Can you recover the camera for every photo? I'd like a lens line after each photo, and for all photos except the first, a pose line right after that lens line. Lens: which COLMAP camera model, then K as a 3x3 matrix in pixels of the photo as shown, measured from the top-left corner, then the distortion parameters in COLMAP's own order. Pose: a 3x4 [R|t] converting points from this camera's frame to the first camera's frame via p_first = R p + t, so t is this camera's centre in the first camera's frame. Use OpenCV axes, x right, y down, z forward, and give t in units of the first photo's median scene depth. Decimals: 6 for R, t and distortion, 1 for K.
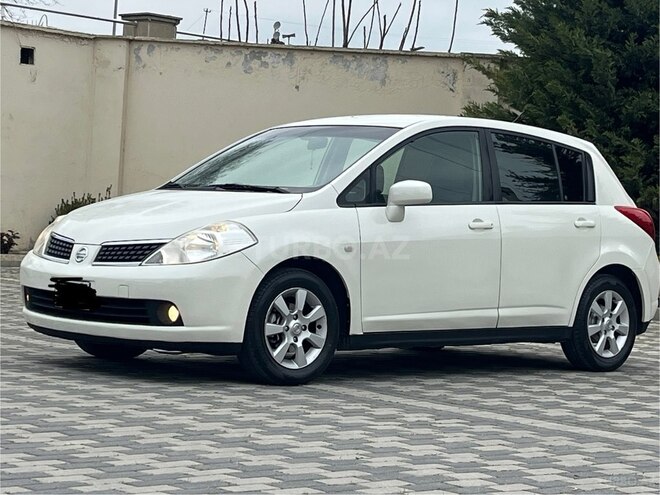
lens RADIAL K [[1656.5, 0, 326.8], [0, 1656.5, 245.8], [0, 0, 1]] dist [0.107980, 0.000000]
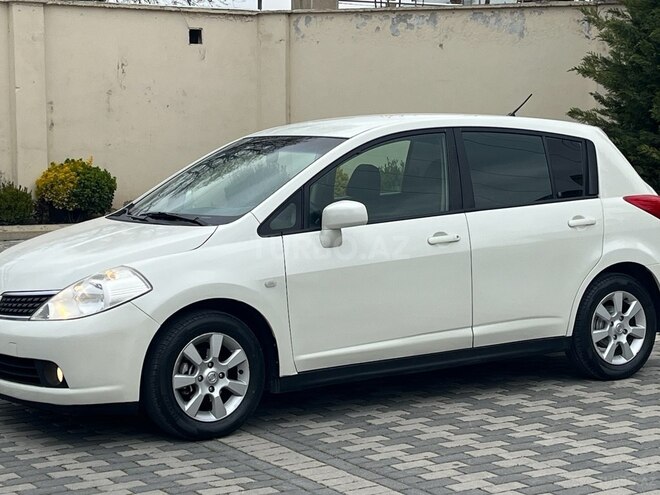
lens RADIAL K [[1364.2, 0, 334.0], [0, 1364.2, 250.3], [0, 0, 1]] dist [0.123261, 0.000000]
pose [[0.979873, -0.046814, -0.194057, 0.176525], [0.060523, 0.996027, 0.065328, -0.058051], [0.190228, -0.075758, 0.978813, 0.253048]]
